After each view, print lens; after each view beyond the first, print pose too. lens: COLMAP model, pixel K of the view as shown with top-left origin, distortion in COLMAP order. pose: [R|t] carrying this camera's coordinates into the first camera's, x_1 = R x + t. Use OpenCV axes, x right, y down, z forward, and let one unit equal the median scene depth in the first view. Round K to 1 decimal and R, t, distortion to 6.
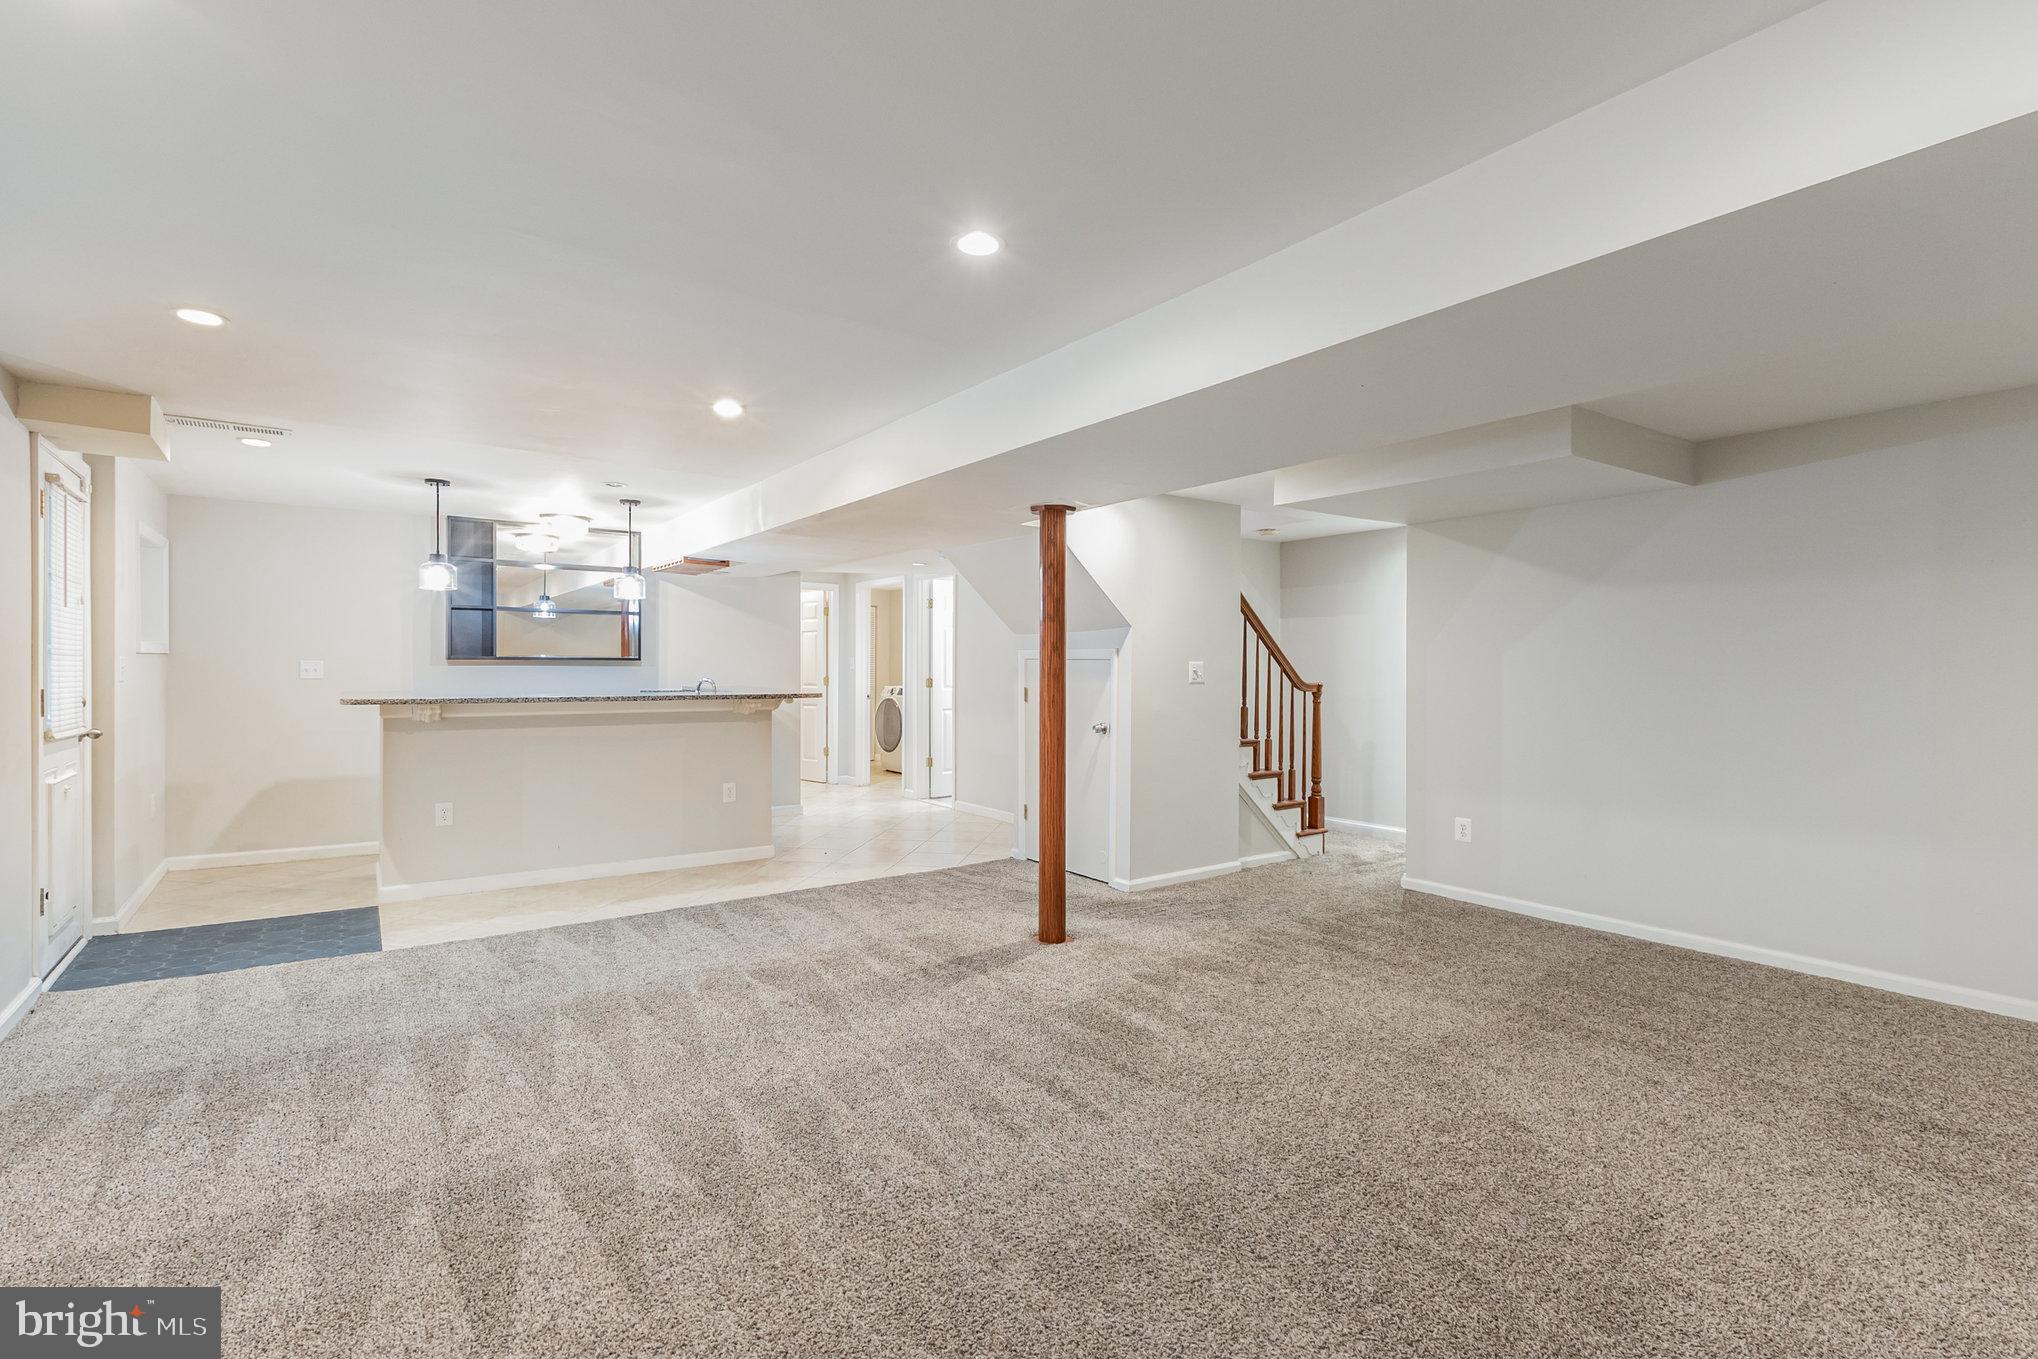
lens RADIAL K [[942.1, 0, 1022.8], [0, 942.1, 675.9], [0, 0, 1]] dist [0.010998, 0.001903]
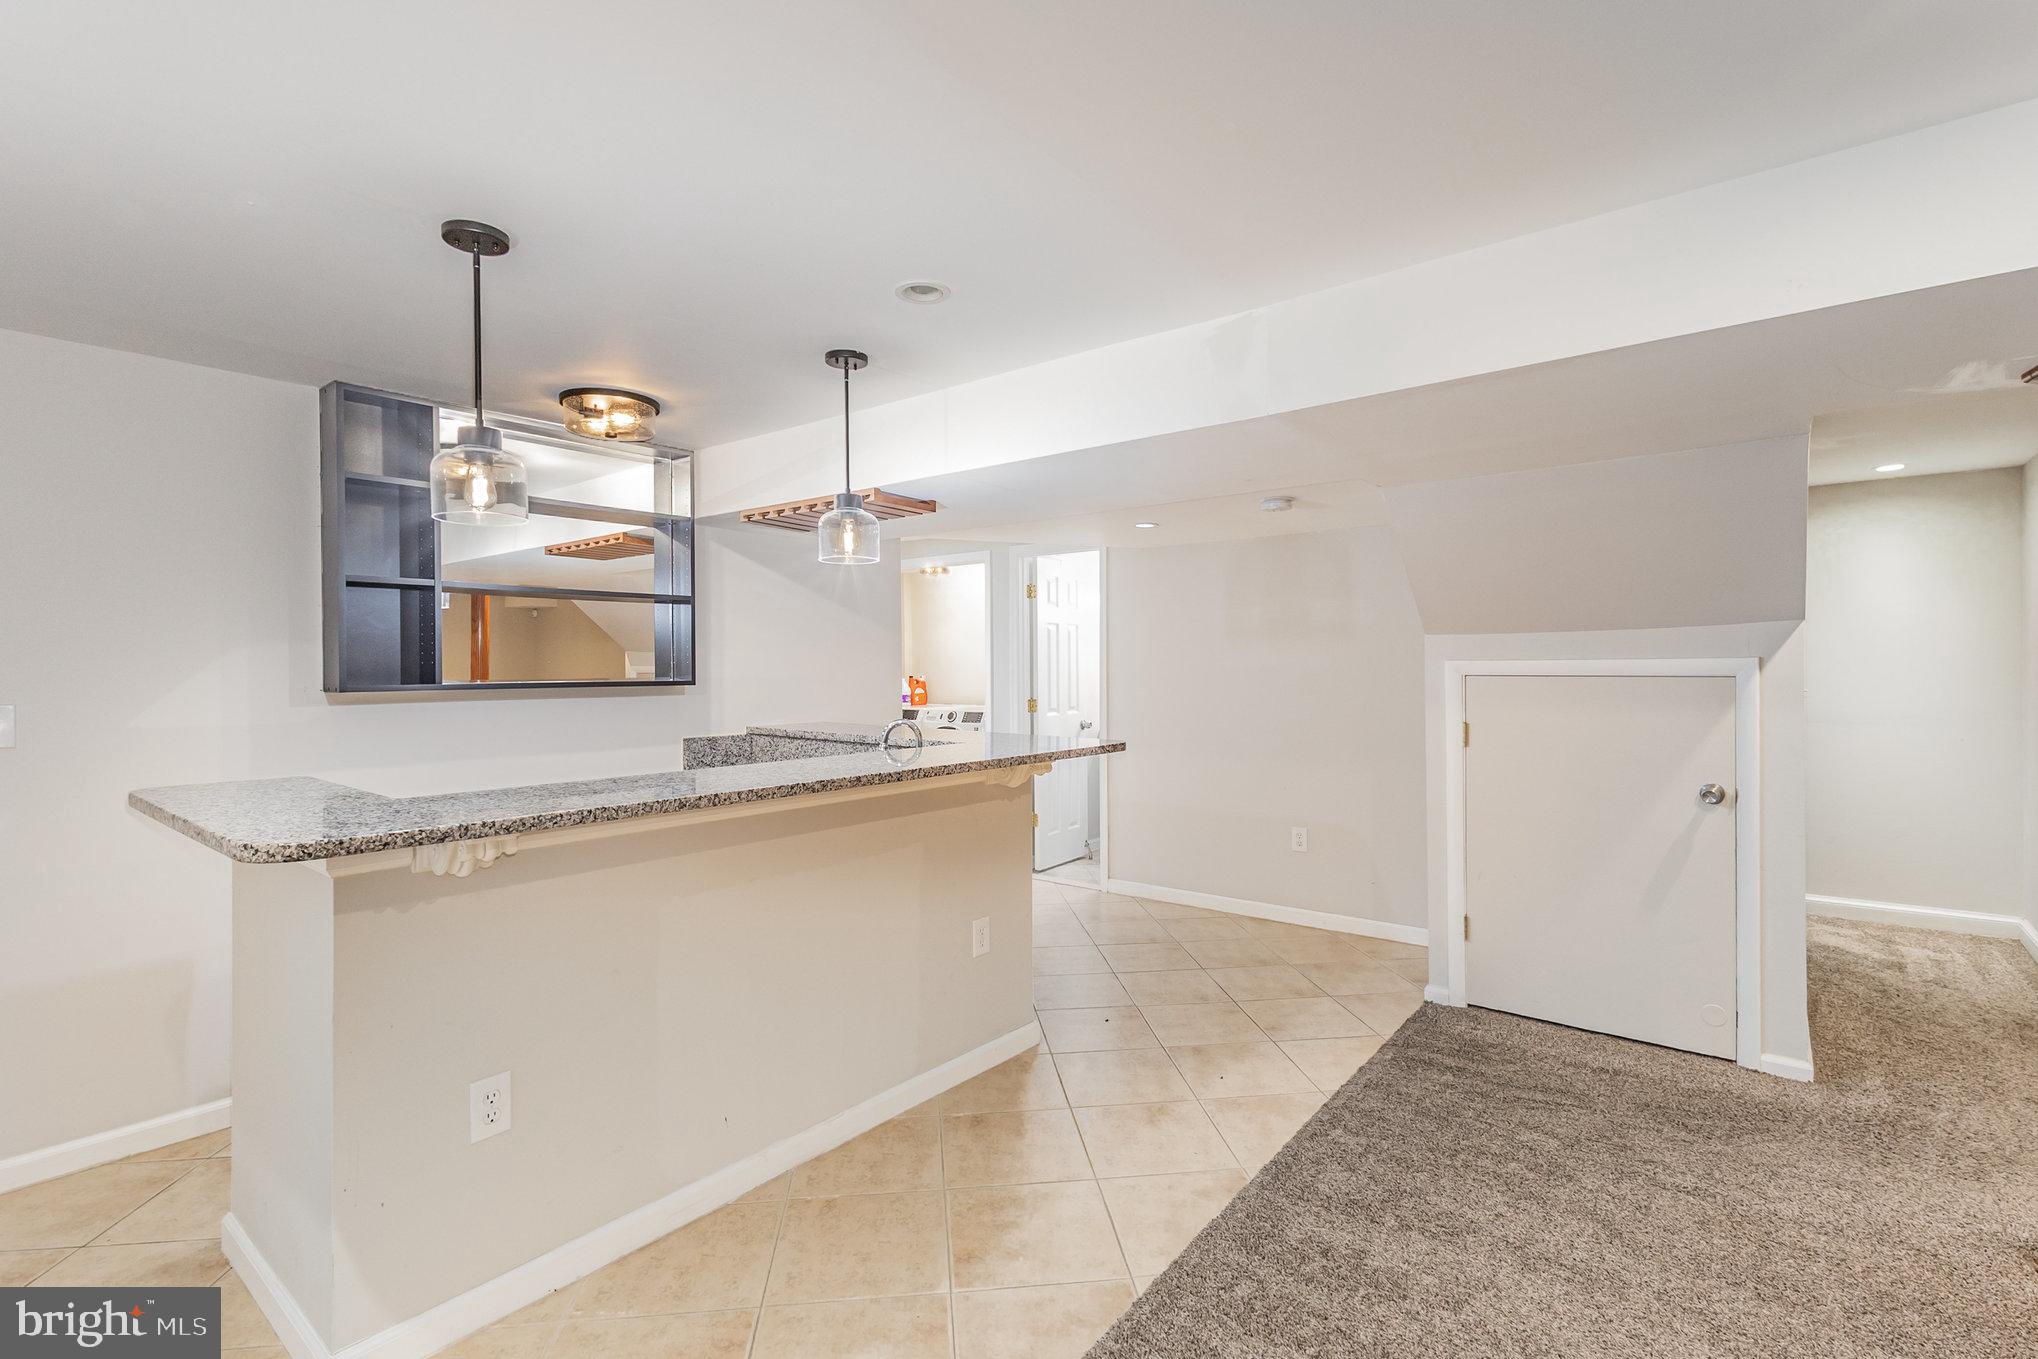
lens RADIAL K [[942.1, 0, 1010.9], [0, 942.1, 671.5], [0, 0, 1]] dist [0.010998, 0.001903]
pose [[0.965962, -0.011609, 0.258422, -0.401946], [0.012521, 0.999920, -0.001883, -0.022427], [-0.258379, 0.005054, 0.966030, 0.454587]]
